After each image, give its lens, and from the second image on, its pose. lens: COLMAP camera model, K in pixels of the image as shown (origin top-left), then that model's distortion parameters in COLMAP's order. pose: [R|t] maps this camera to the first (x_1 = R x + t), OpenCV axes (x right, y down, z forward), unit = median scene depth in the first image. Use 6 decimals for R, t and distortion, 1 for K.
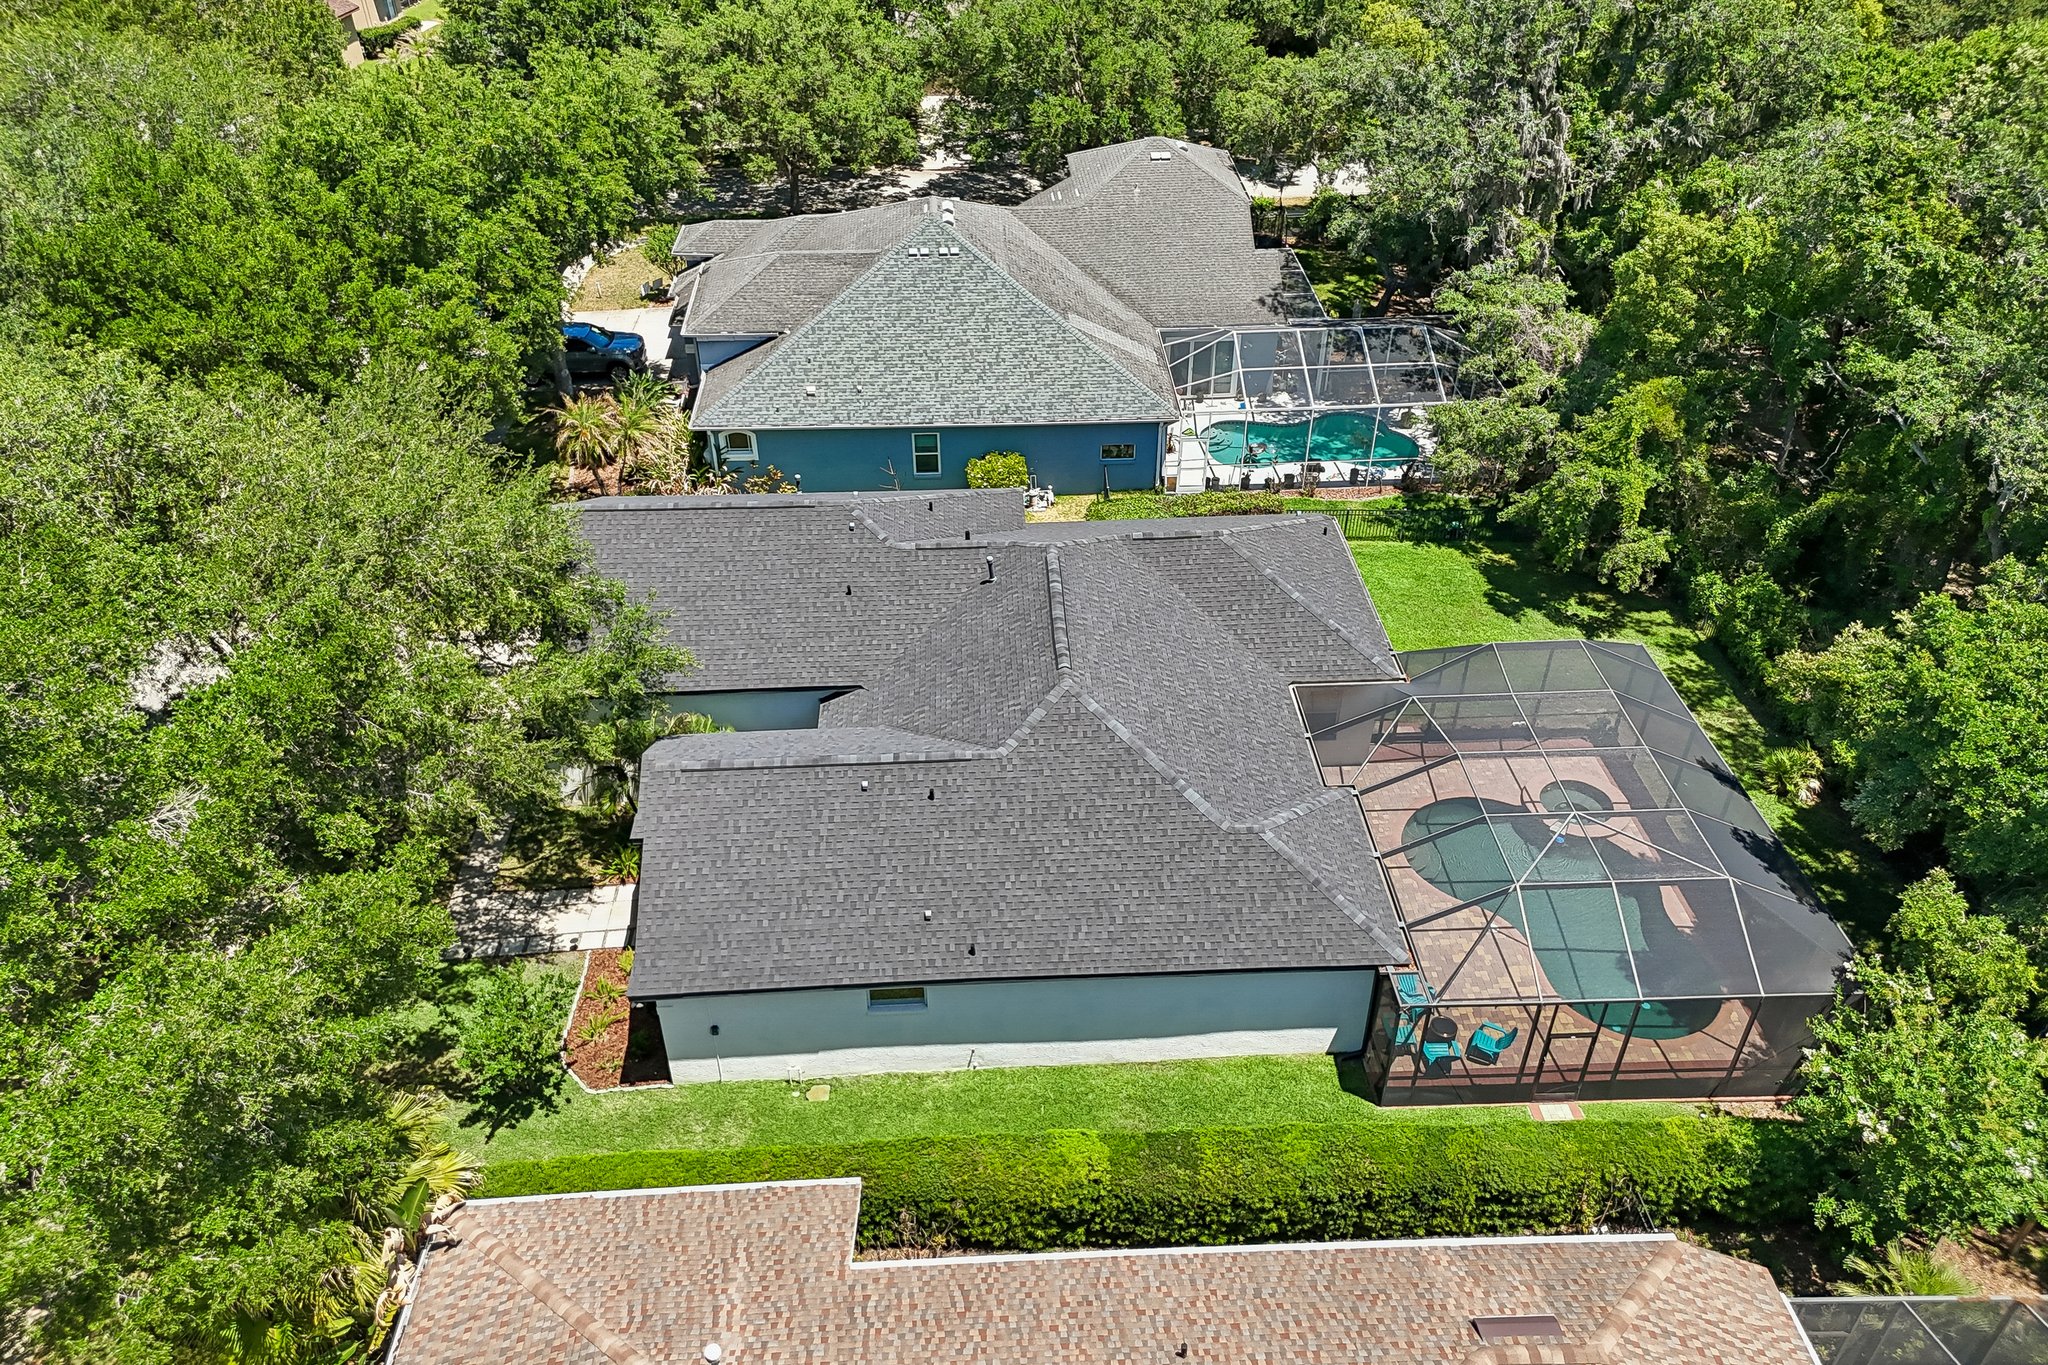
lens RADIAL K [[1409.0, 0, 1024.0], [0, 1409.0, 682.5], [0, 0, 1]] dist [0.005274, -0.004980]
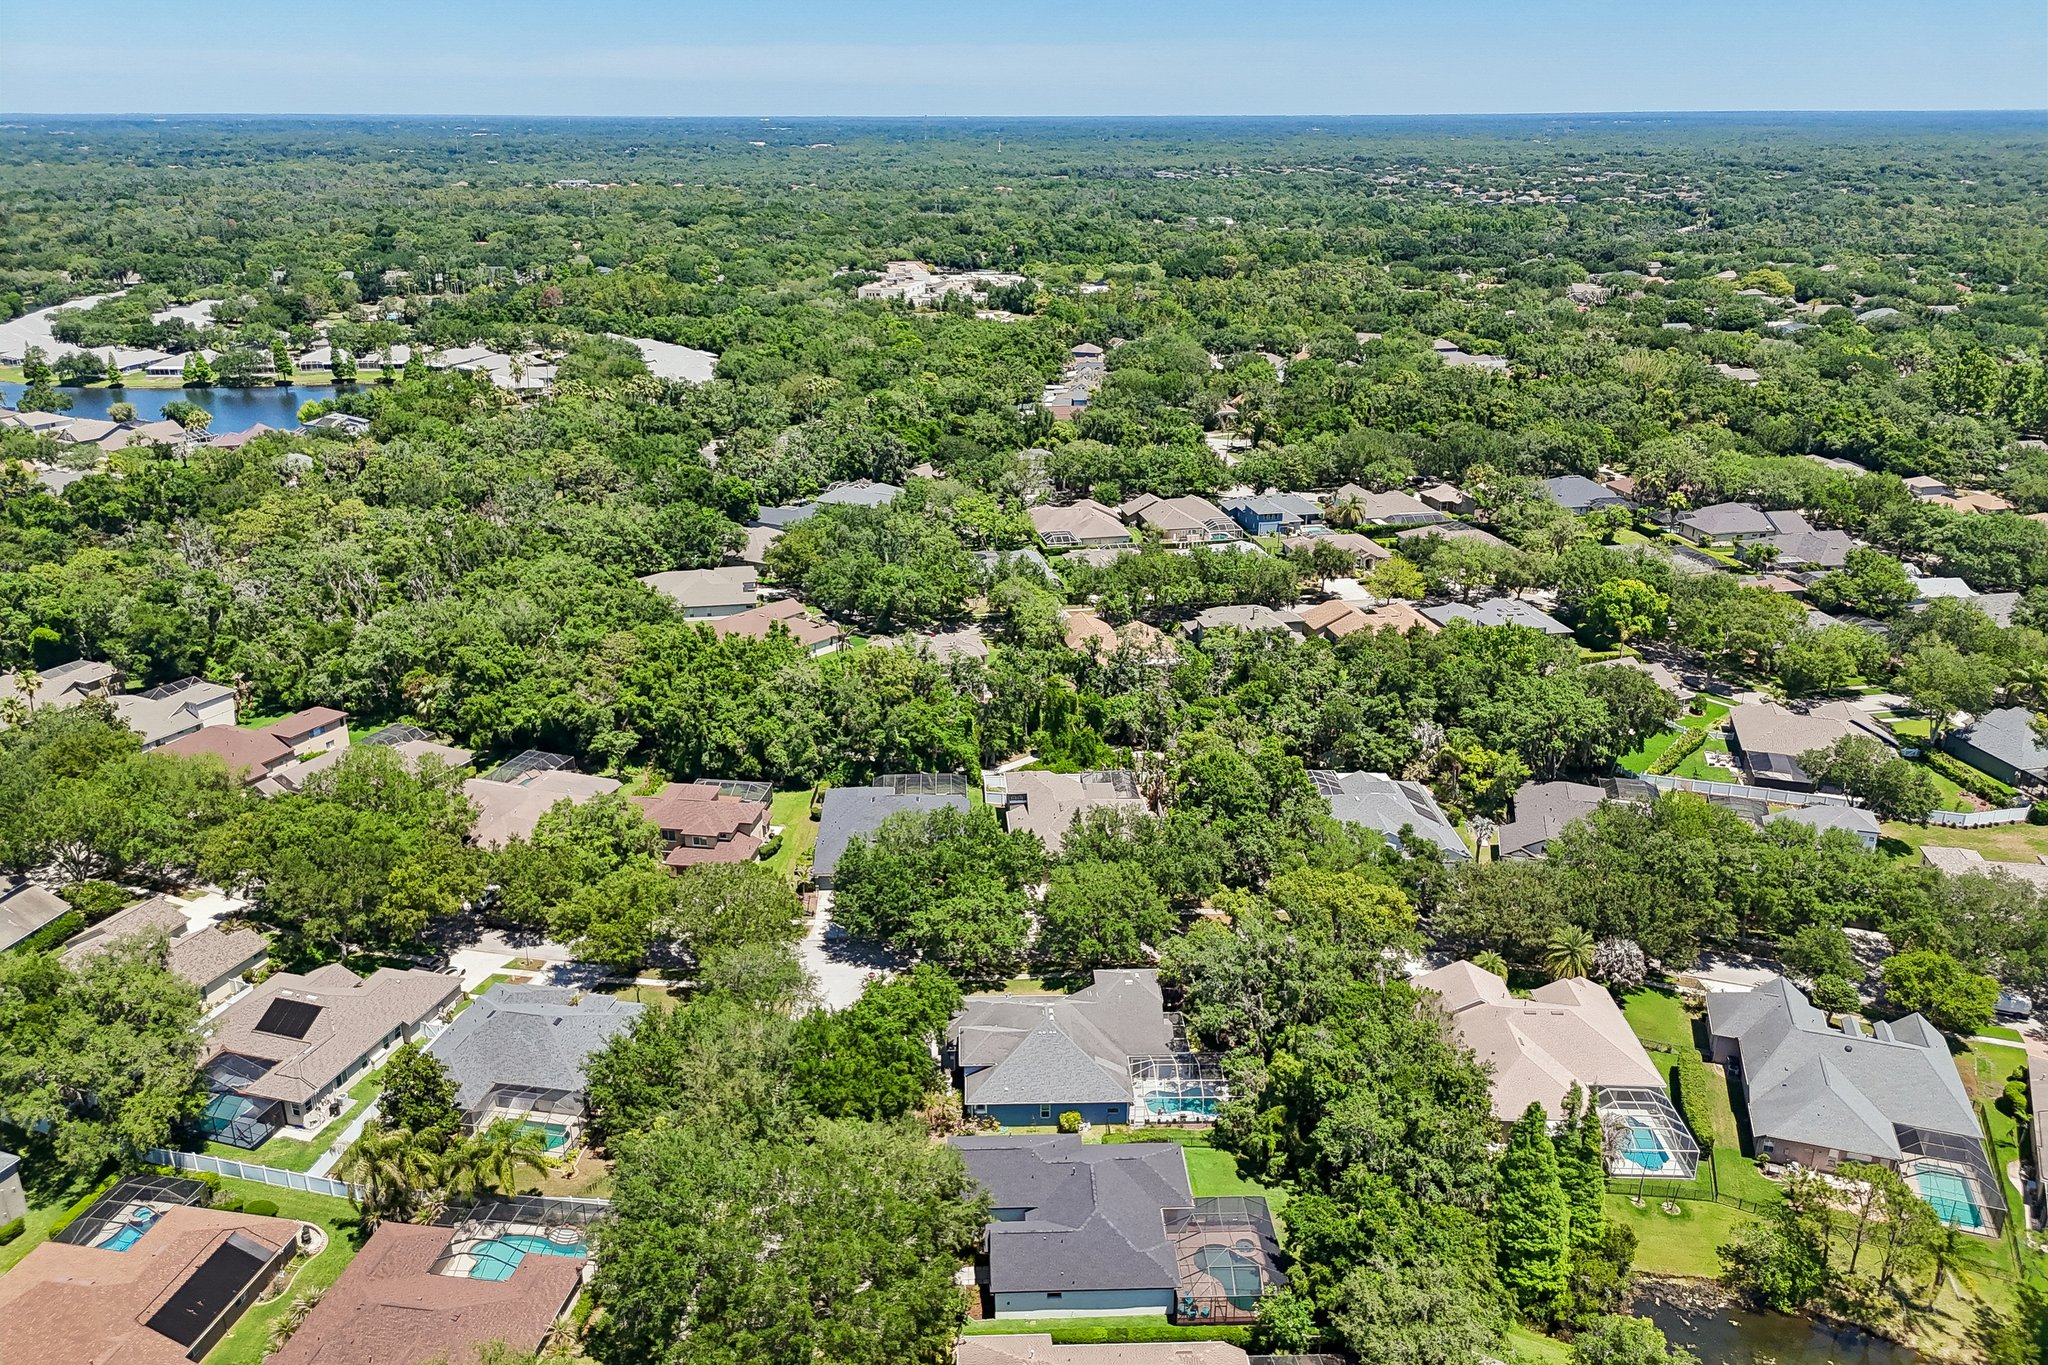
lens RADIAL K [[1409.0, 0, 1024.0], [0, 1409.0, 682.5], [0, 0, 1]] dist [0.005274, -0.004980]
pose [[0.999860, 0.009837, -0.013553, -0.084985], [-0.013362, 0.956472, -0.291519, -0.166079], [0.010095, 0.291659, 0.956469, -2.037325]]
